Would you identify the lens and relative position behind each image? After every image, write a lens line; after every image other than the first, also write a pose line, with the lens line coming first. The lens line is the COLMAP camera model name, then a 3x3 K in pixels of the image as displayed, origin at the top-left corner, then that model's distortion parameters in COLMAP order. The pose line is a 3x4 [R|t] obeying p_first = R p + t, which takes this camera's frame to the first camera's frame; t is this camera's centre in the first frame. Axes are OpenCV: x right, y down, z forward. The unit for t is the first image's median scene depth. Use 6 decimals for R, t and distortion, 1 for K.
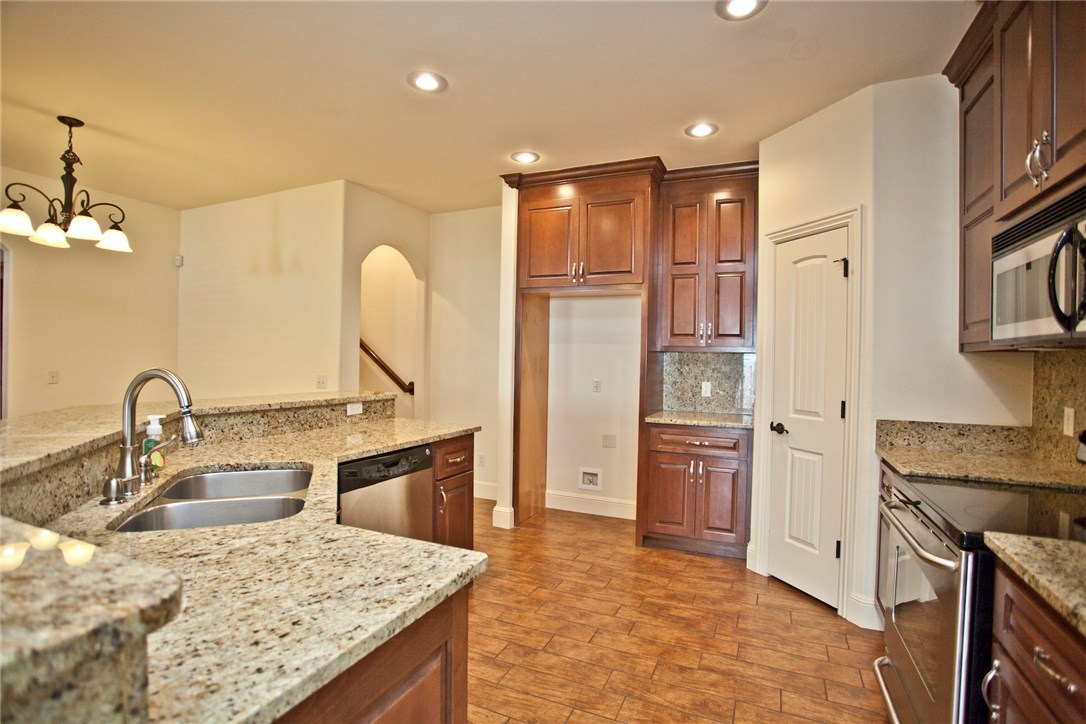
lens RADIAL K [[521.7, 0, 556.0], [0, 521.7, 358.2], [0, 0, 1]] dist [-0.061673, 0.015707]
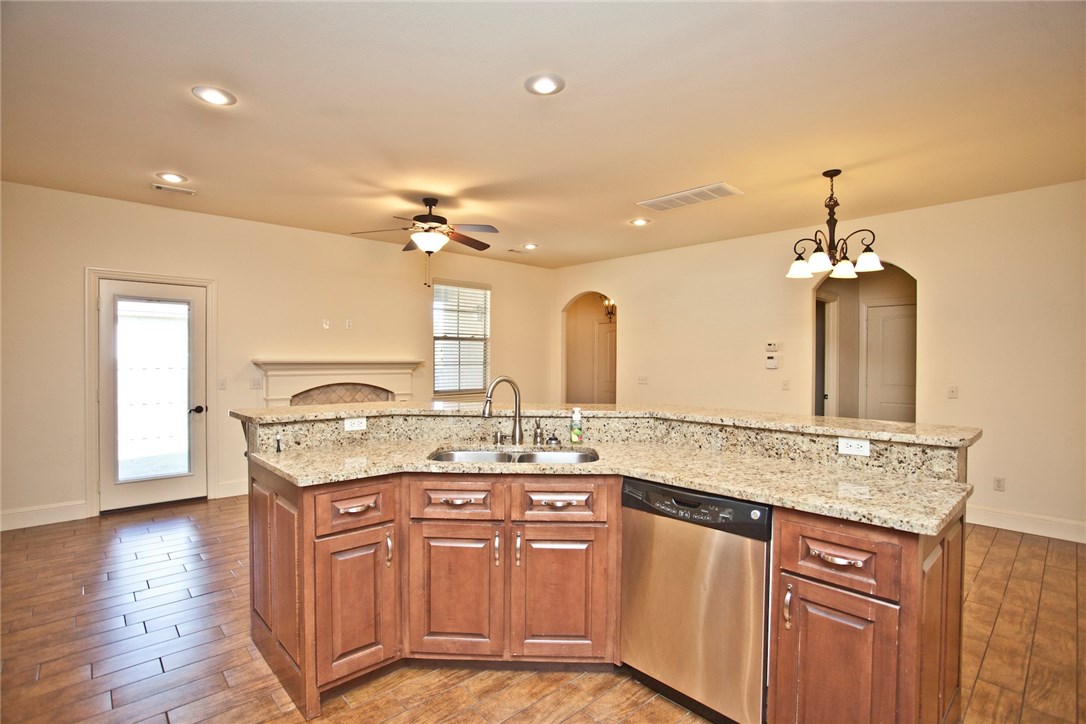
lens RADIAL K [[521.7, 0, 547.6], [0, 521.7, 361.5], [0, 0, 1]] dist [-0.061673, 0.015707]
pose [[-0.388005, -0.017660, -0.921488, 0.344318], [-0.013231, 0.999820, -0.013590, -0.002314], [0.921562, 0.006919, -0.388169, 0.744526]]
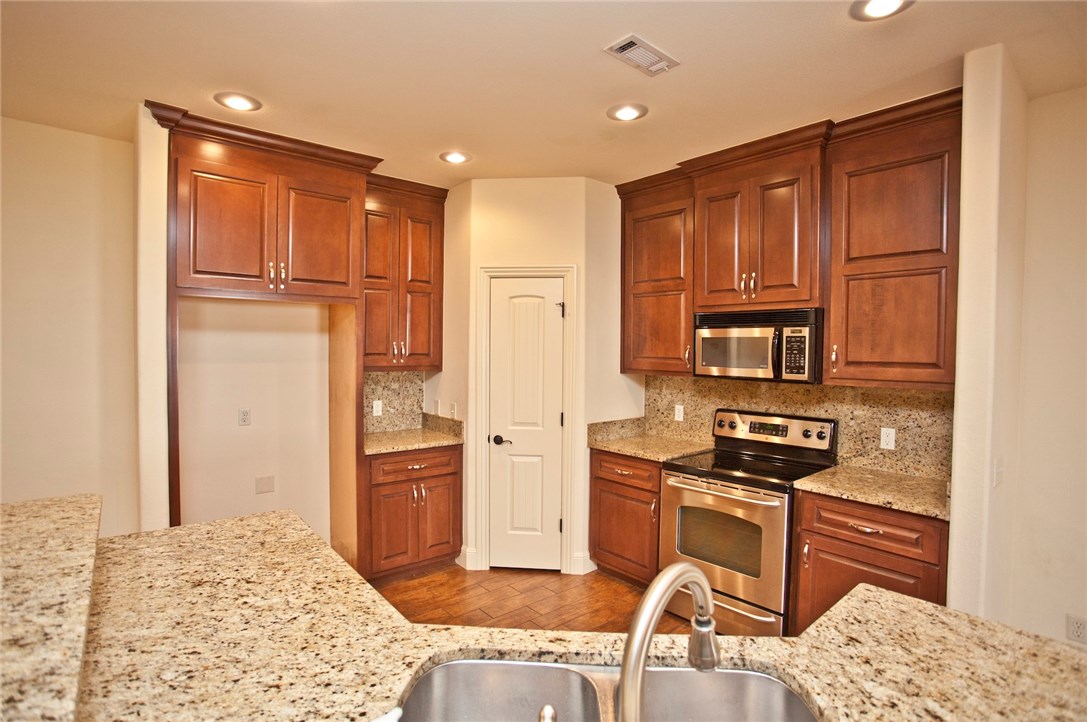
lens RADIAL K [[522.2, 0, 543.9], [0, 522.2, 360.4], [0, 0, 1]] dist [-0.061673, 0.015707]
pose [[0.444619, -0.031481, 0.895166, -0.503691], [-0.002971, 0.999325, 0.036620, -0.075807], [-0.895715, -0.018941, 0.444226, 0.350652]]
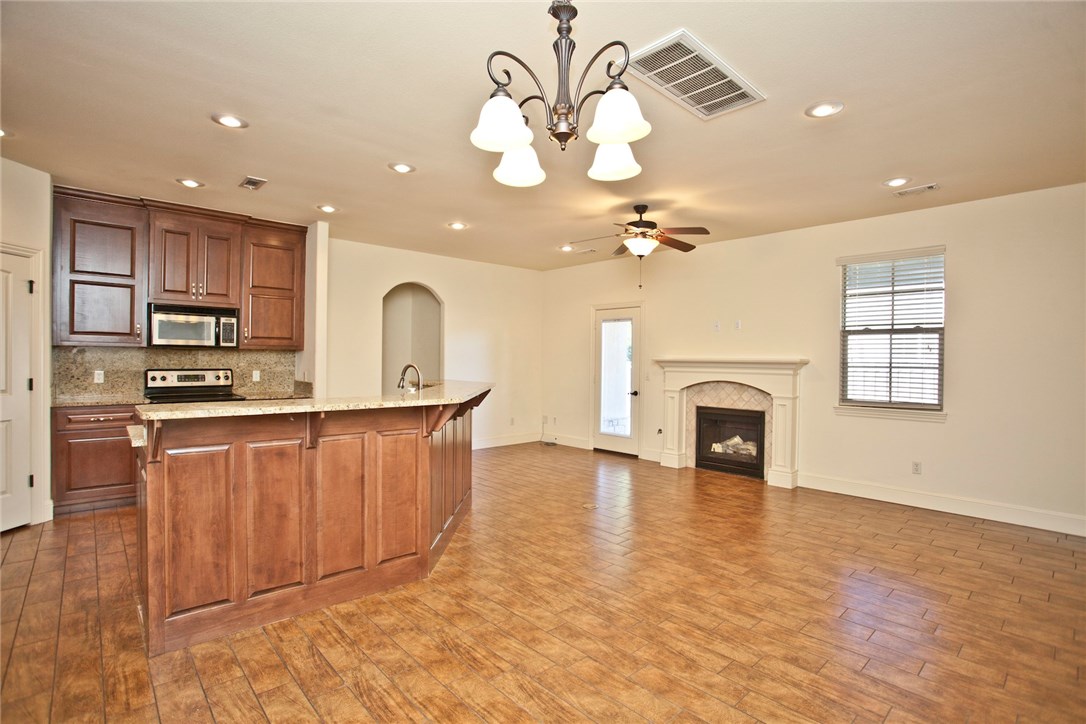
lens RADIAL K [[521.7, 0, 542.0], [0, 521.7, 357.8], [0, 0, 1]] dist [-0.061673, 0.015707]
pose [[-0.915106, -0.029165, 0.402158, -1.041785], [-0.028450, 0.999565, 0.007753, -0.021403], [-0.402209, -0.004347, -0.915538, 1.340810]]
